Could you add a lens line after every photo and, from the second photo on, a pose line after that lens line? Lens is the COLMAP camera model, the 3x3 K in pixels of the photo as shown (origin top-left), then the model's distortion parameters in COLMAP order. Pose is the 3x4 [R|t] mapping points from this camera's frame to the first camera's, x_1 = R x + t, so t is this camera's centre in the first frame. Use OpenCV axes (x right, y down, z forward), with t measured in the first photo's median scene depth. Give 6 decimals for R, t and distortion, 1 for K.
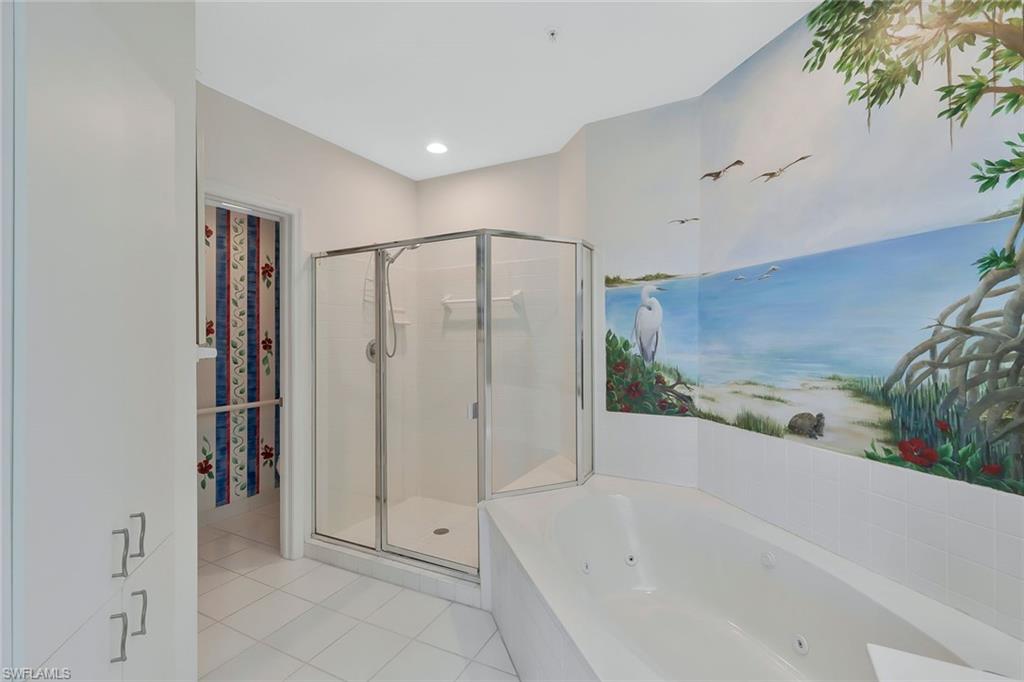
lens RADIAL K [[460.4, 0, 513.6], [0, 460.4, 334.3], [0, 0, 1]] dist [0.003448, 0.000321]
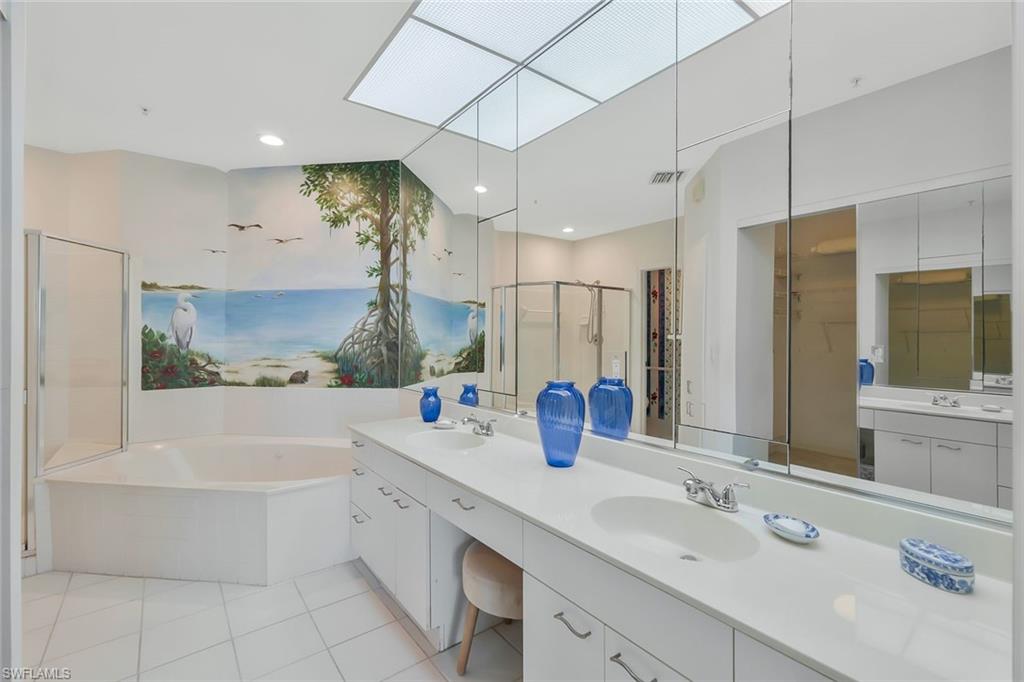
lens RADIAL K [[460.4, 0, 512.2], [0, 460.4, 335.4], [0, 0, 1]] dist [0.003448, 0.000321]
pose [[0.412125, 0.006764, 0.911102, -0.694565], [-0.010646, 0.999940, -0.002608, 0.015369], [-0.911065, -0.008625, 0.412172, -0.555882]]
